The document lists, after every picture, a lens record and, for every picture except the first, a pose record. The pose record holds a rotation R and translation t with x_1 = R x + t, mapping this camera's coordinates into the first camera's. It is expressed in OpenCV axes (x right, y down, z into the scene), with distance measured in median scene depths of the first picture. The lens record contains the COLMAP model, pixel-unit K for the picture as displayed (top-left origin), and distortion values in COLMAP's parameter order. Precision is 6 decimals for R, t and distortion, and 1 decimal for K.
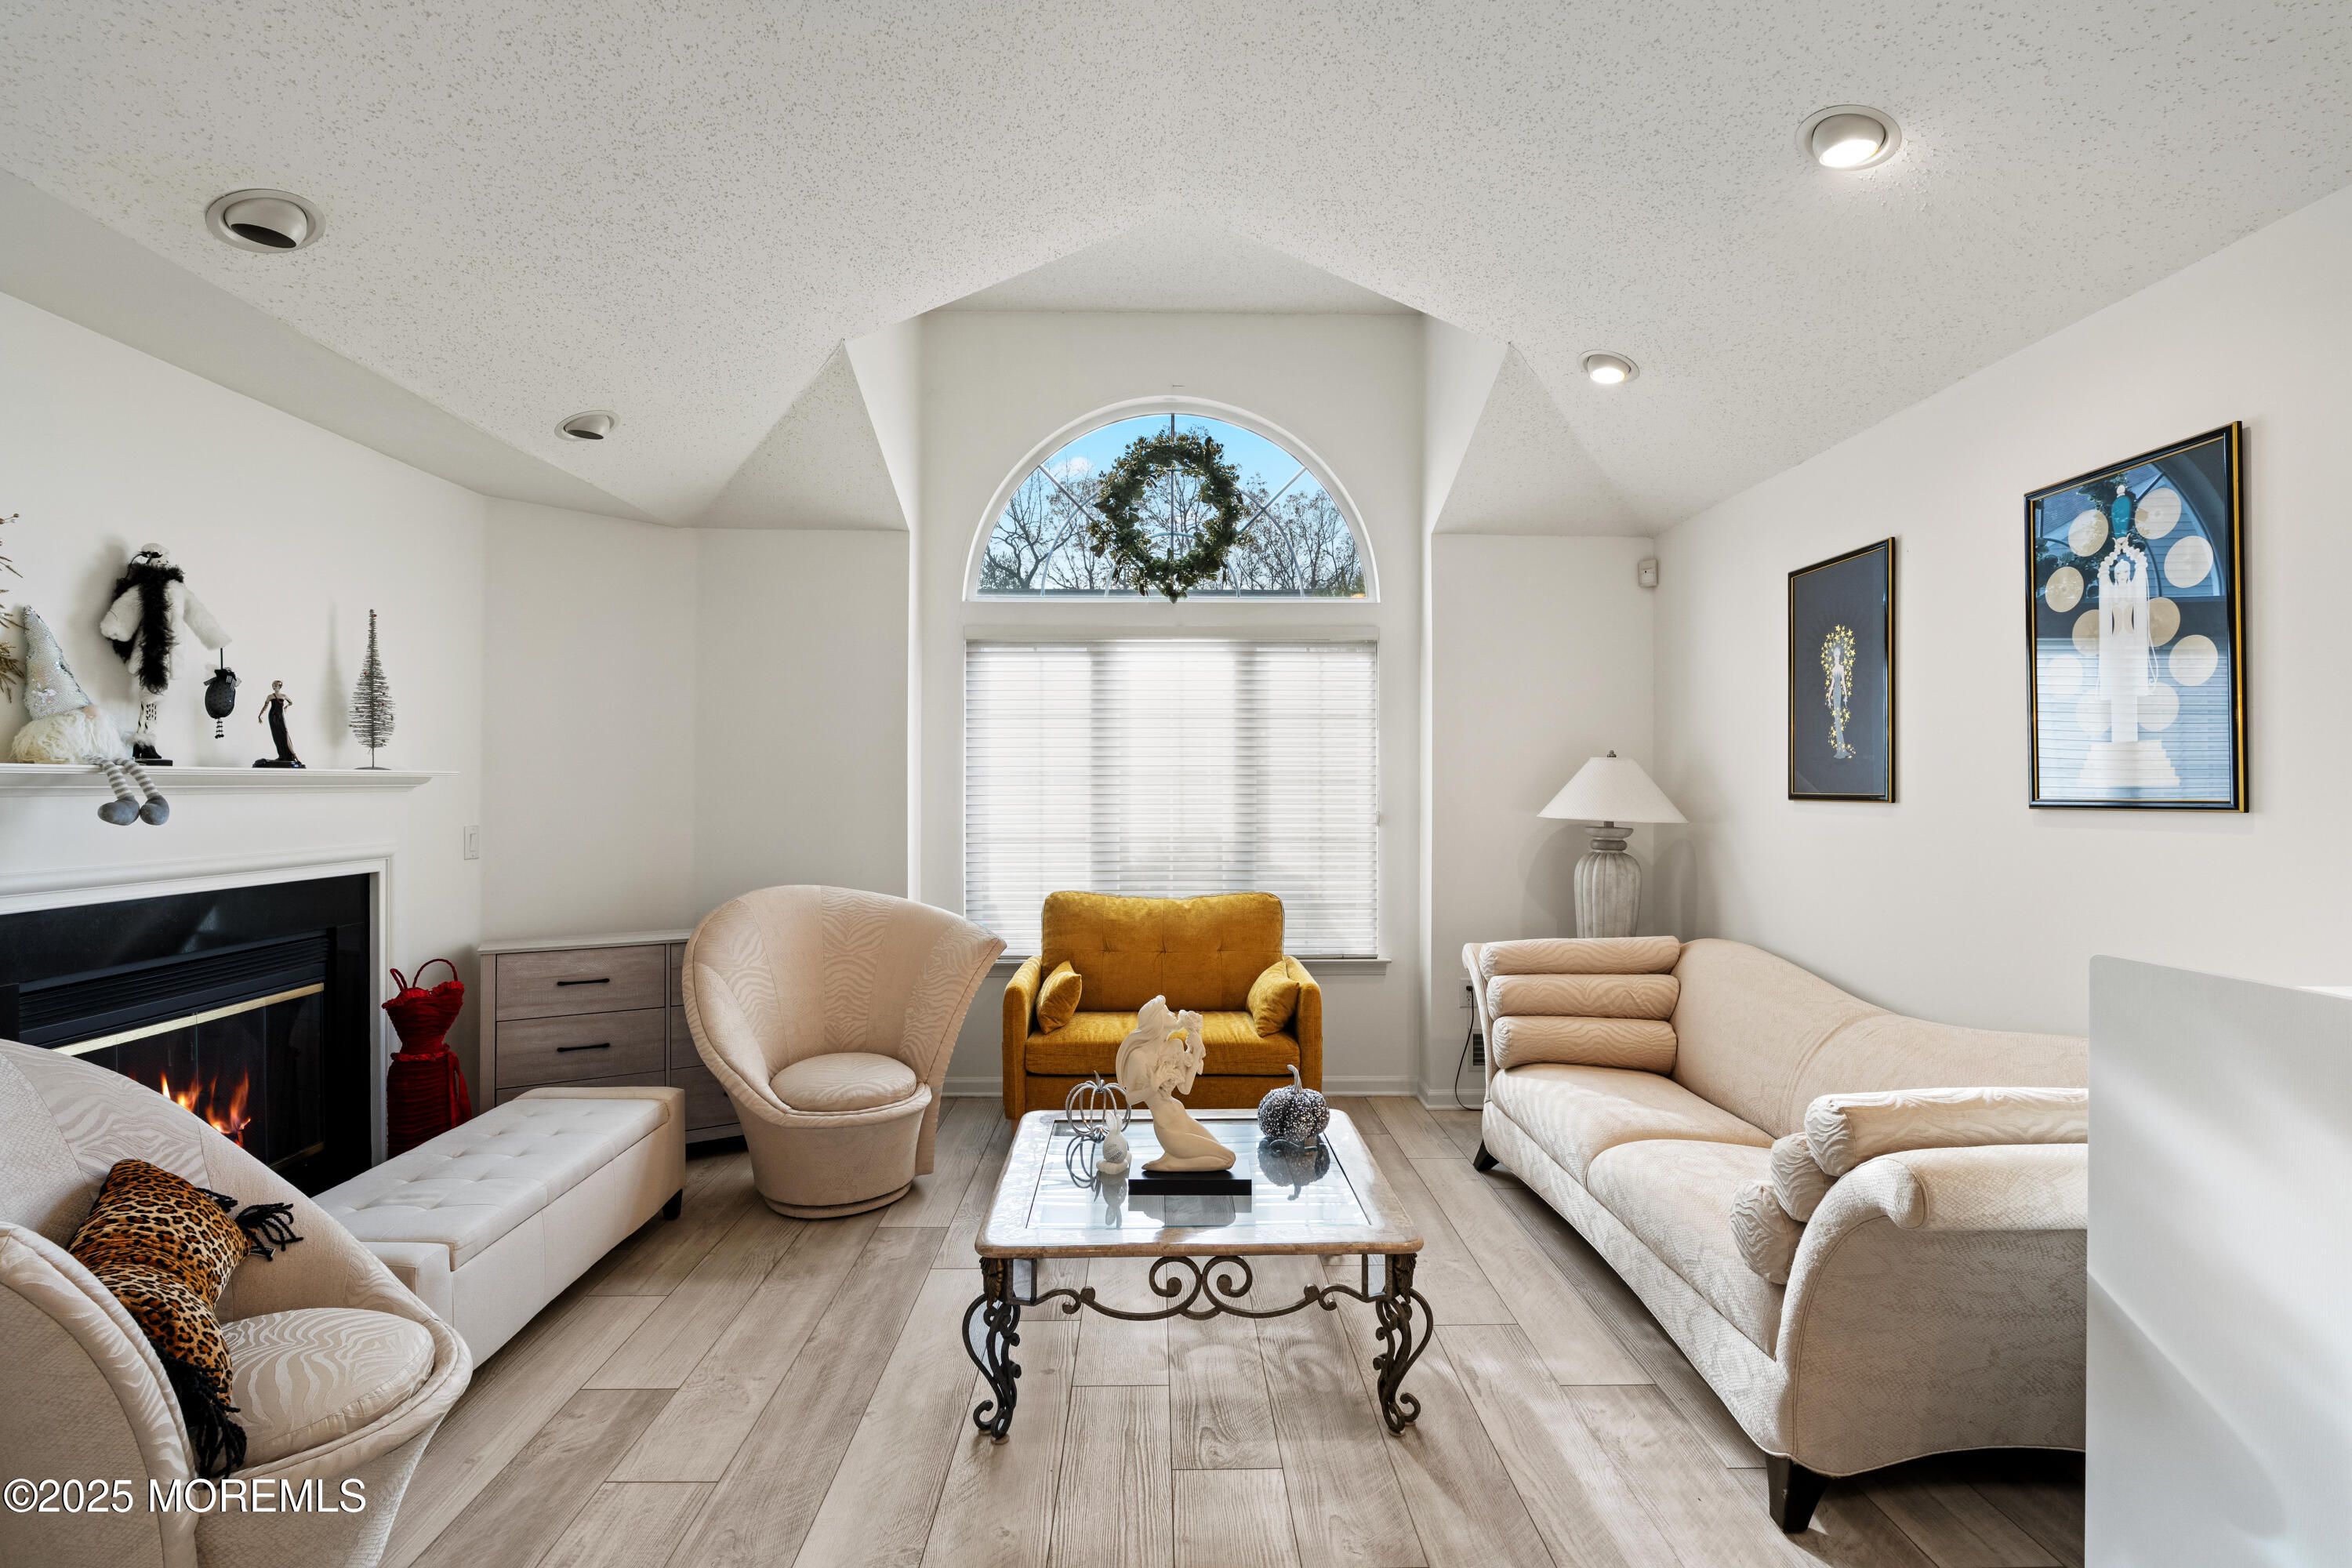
lens RADIAL K [[1074.9, 0, 1176.0], [0, 1074.9, 784.0], [0, 0, 1]] dist [-0.002932, -0.000090]
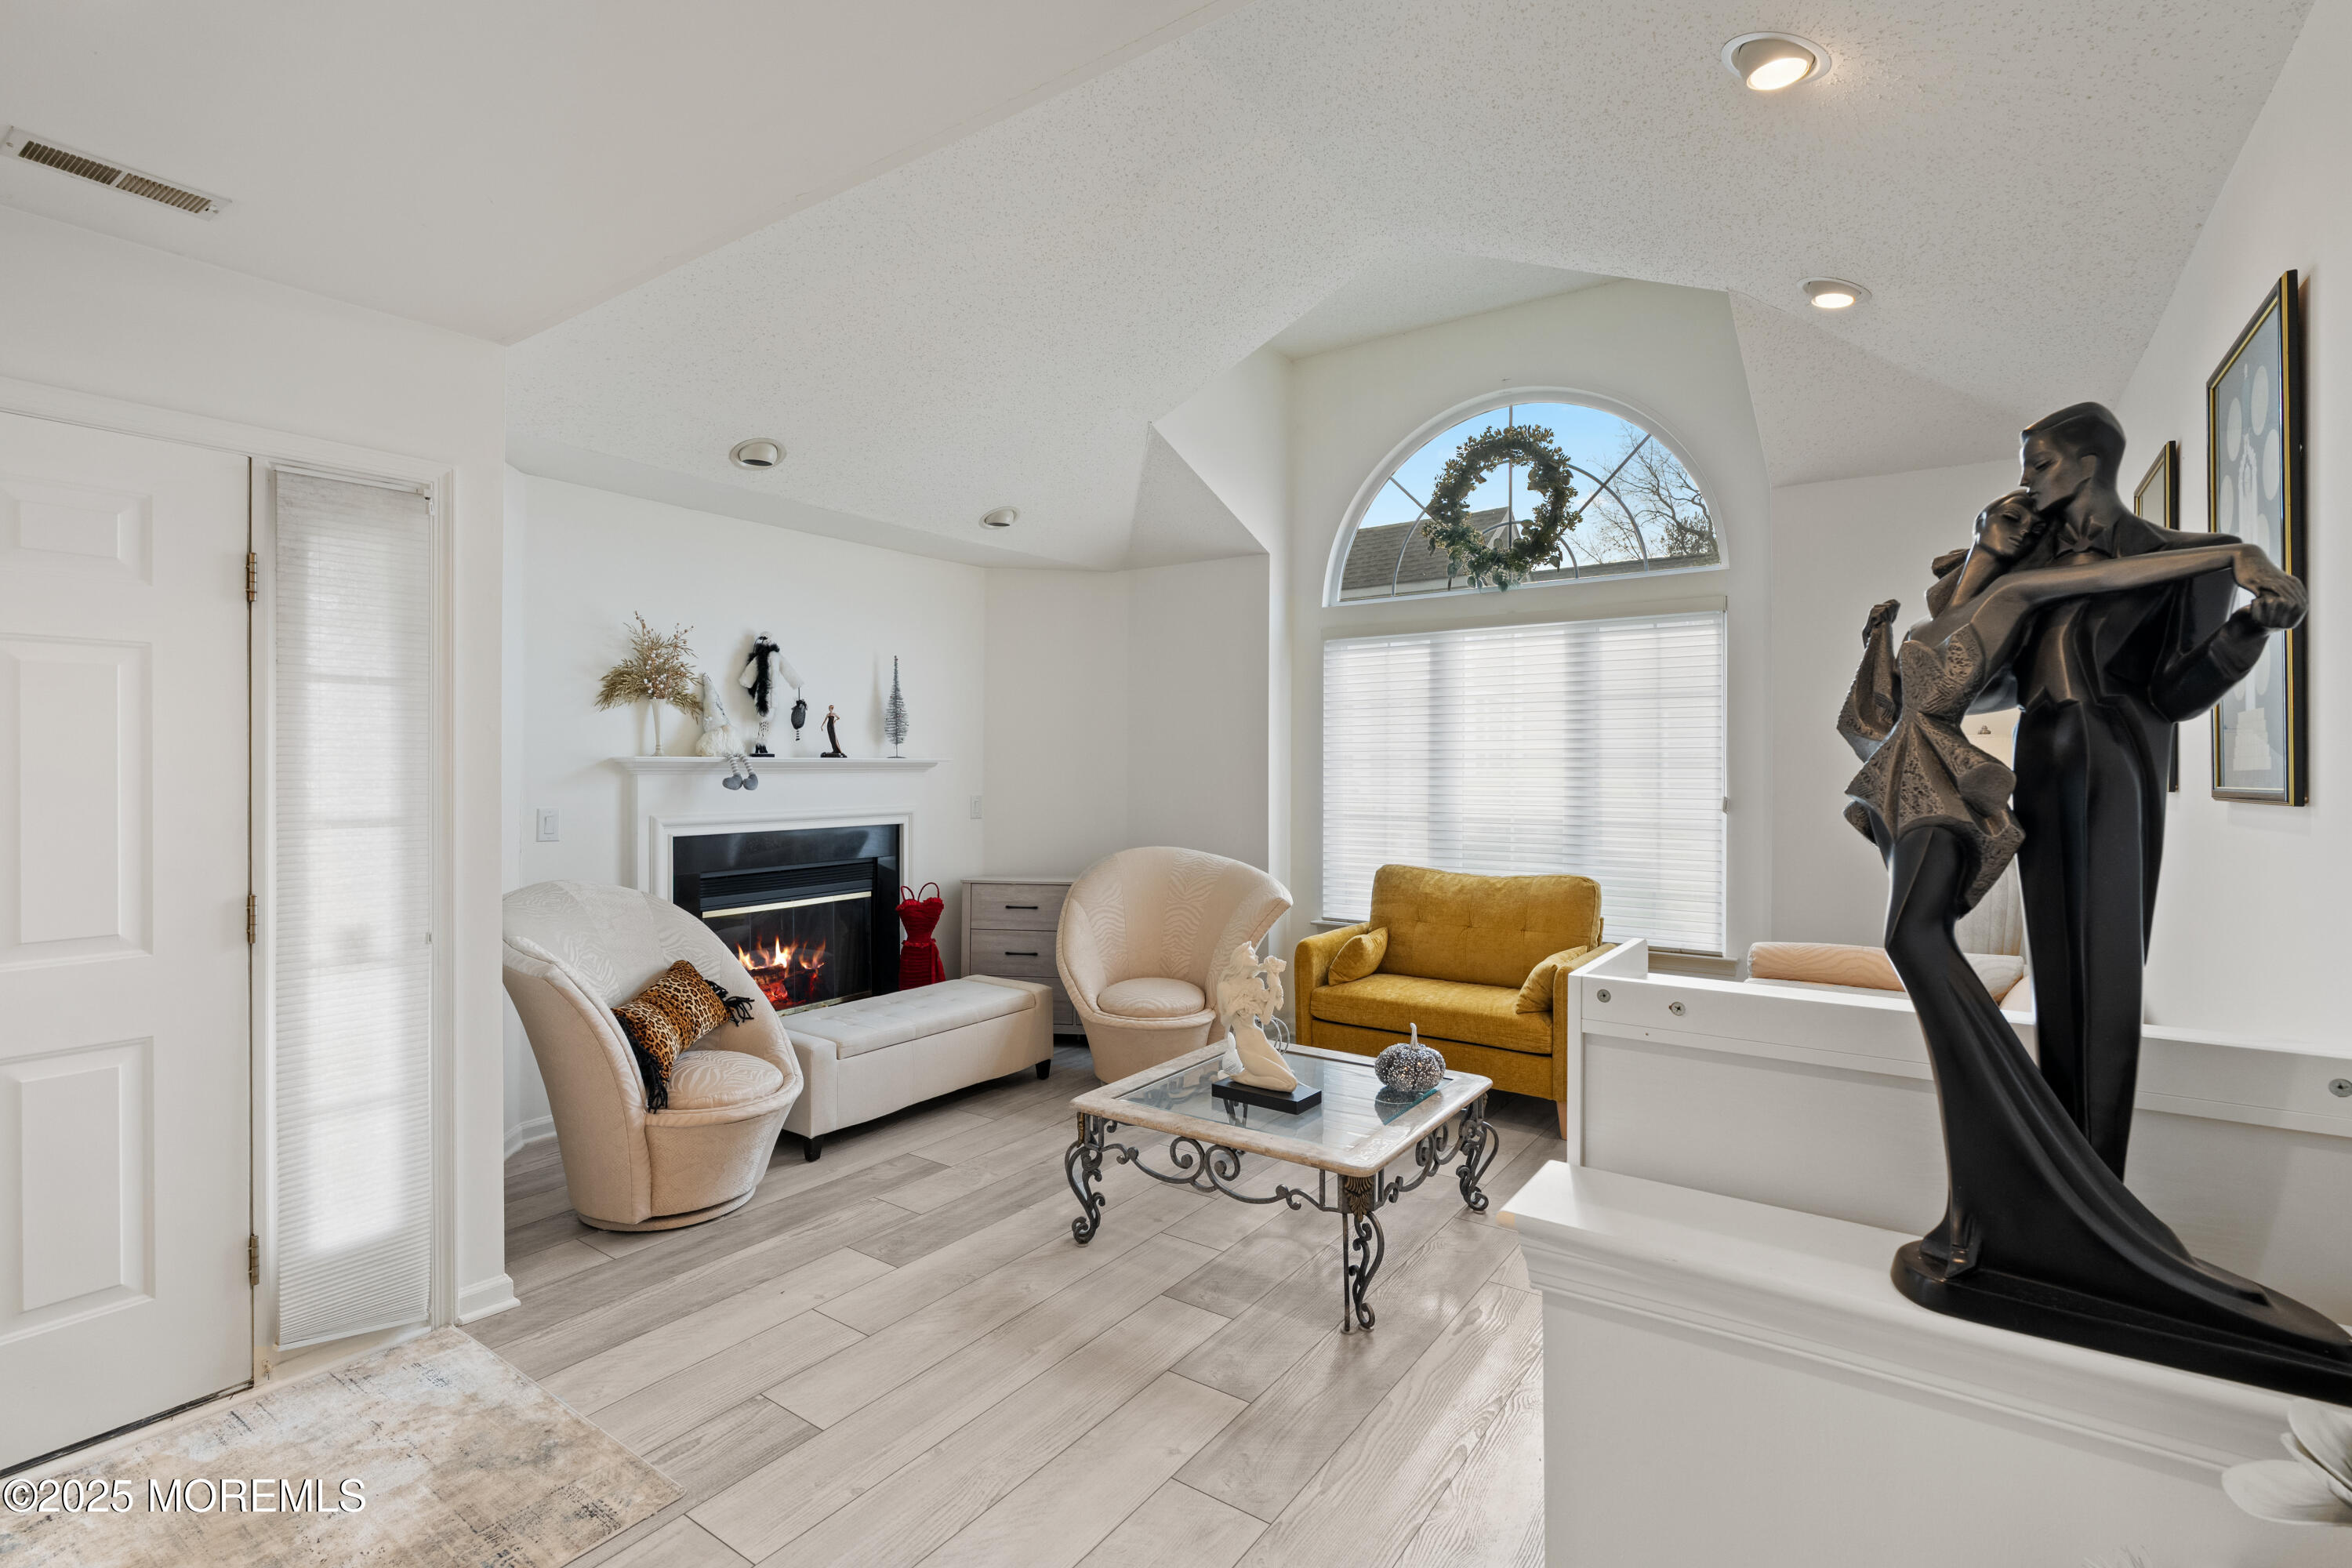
lens RADIAL K [[1087.8, 0, 1175.0], [0, 1087.8, 766.8], [0, 0, 1]] dist [0.000195, -0.000017]
pose [[0.803338, -0.000063, -0.595523, 0.608497], [0.000717, 0.999999, 0.000860, -0.001945], [0.595523, -0.001118, 0.803338, -0.037628]]
